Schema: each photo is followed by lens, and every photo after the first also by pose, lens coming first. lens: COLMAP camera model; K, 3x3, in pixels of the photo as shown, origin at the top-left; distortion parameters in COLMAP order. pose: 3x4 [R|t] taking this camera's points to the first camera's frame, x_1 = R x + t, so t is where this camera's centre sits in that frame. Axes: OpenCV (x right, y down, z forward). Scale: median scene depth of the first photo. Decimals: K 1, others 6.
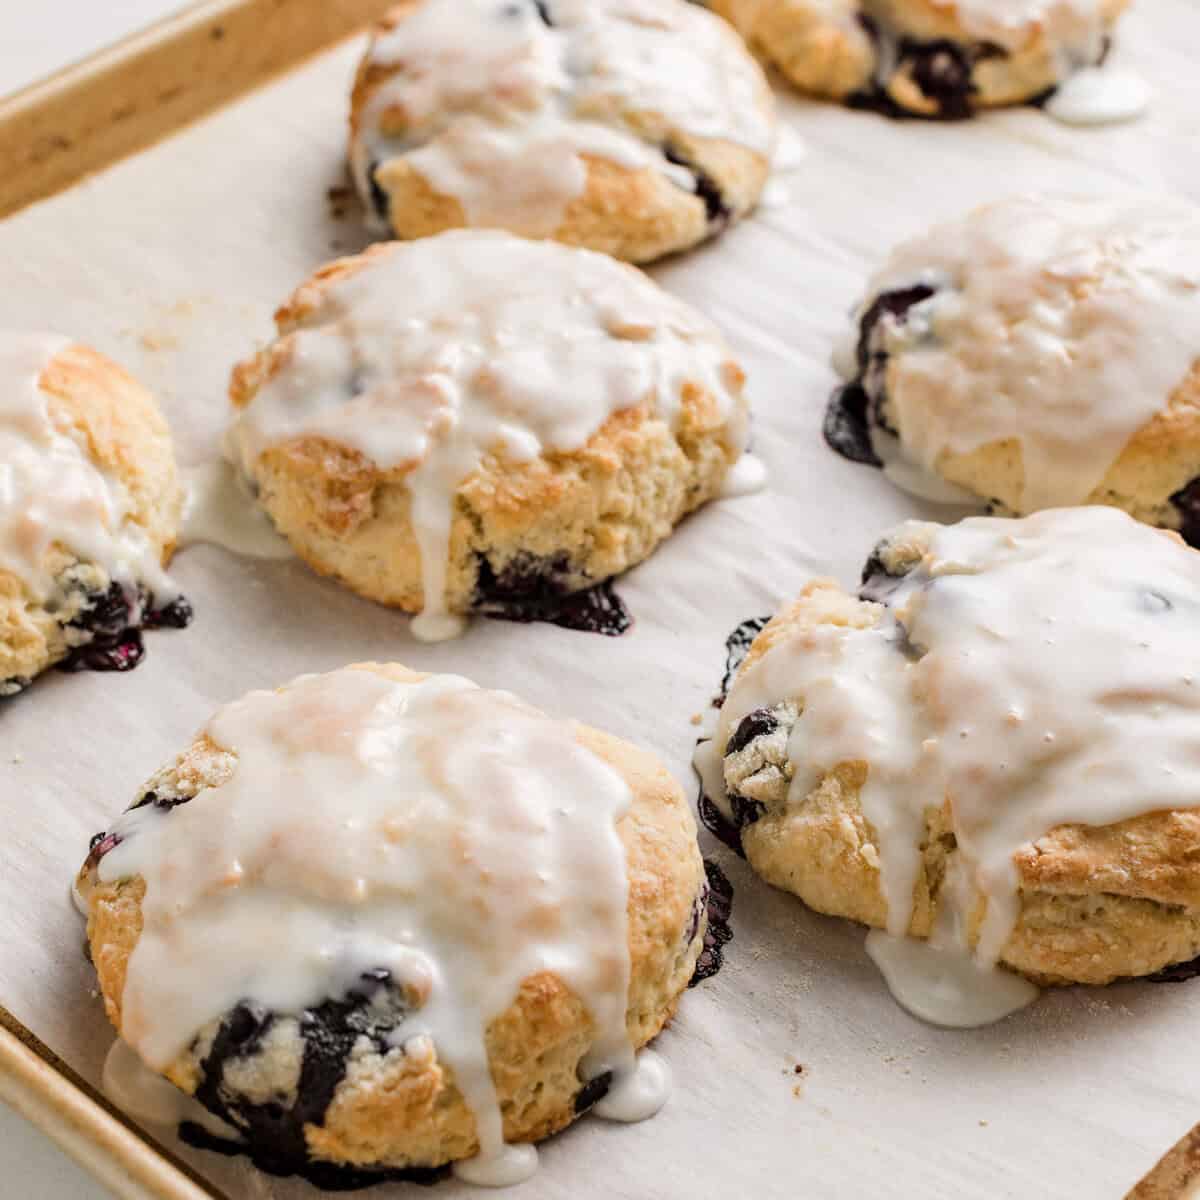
lens RADIAL K [[2487.7, 0, 600.4], [0, 2487.7, 645.3], [0, 0, 1]] dist [0.466412, -3.839582]
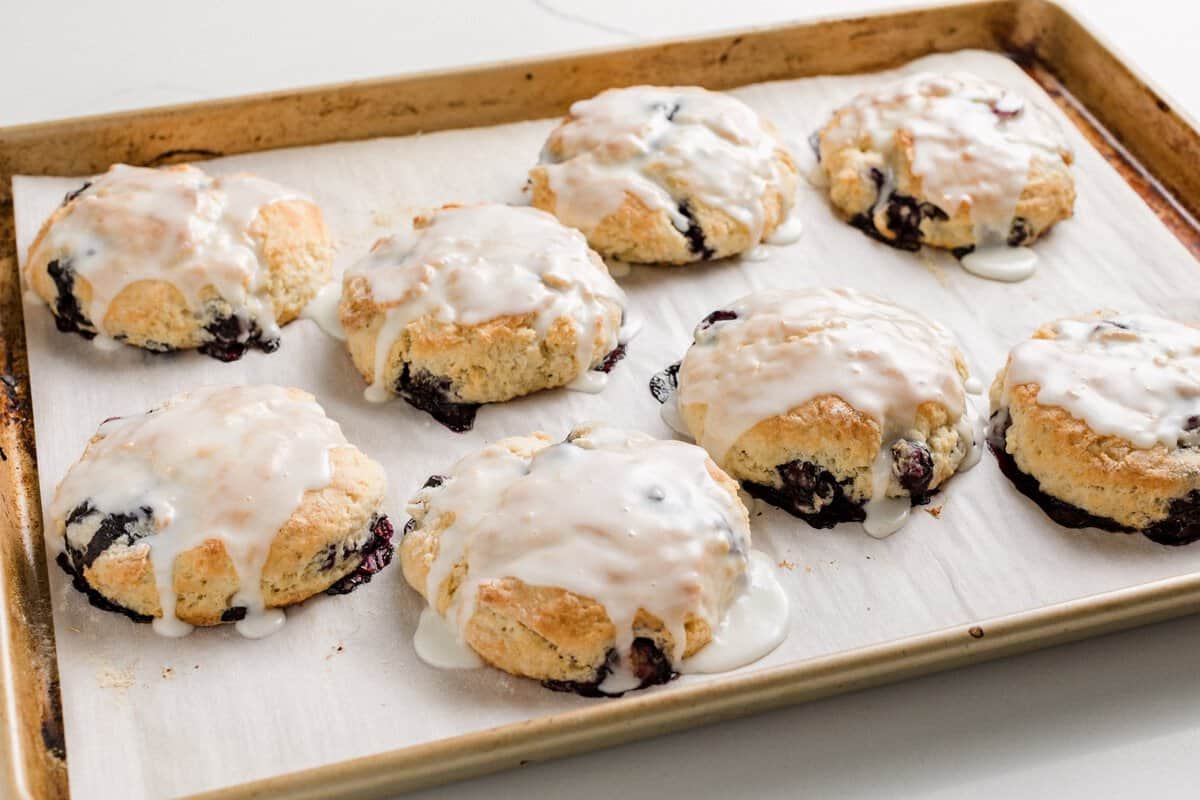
lens RADIAL K [[1783.7, 0, 600.0], [0, 1783.7, 400.0], [0, 0, 1]] dist [0.002345, 0.075142]
pose [[0.872264, 0.321508, -0.368495, 0.558565], [-0.352384, 0.935687, -0.017751, -0.038583], [0.339089, 0.145335, 0.929460, -0.146272]]
